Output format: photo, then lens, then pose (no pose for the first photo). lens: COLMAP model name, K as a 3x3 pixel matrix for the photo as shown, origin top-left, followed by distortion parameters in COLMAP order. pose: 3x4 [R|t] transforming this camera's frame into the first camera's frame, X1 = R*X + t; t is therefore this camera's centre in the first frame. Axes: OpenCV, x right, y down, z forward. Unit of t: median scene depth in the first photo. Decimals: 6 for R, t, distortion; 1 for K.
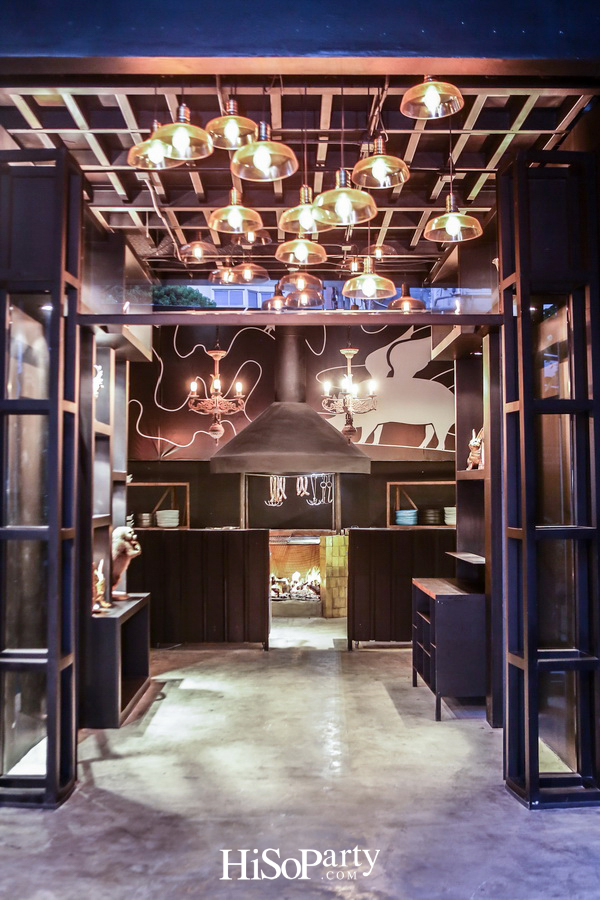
lens RADIAL K [[898.6, 0, 299.6], [0, 898.6, 449.8], [0, 0, 1]] dist [-0.001911, 0.000000]
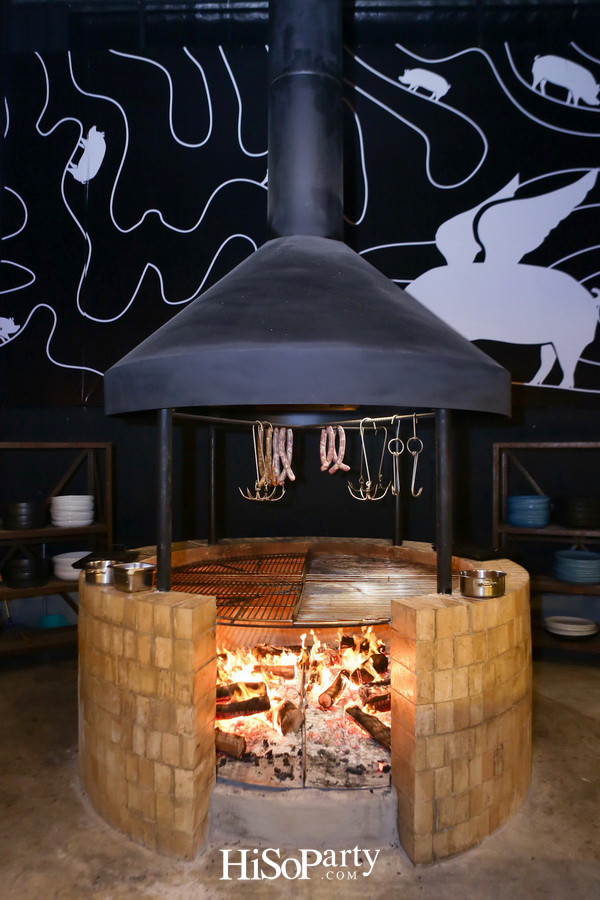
lens RADIAL K [[629.9, 0, 301.0], [0, 629.9, 451.8], [0, 0, 1]] dist [0.003365, 0.001187]
pose [[0.999755, 0.003289, -0.021890, -0.004974], [-0.002412, 0.999198, 0.039962, 0.026929], [0.022004, -0.039900, 0.998961, 0.638382]]
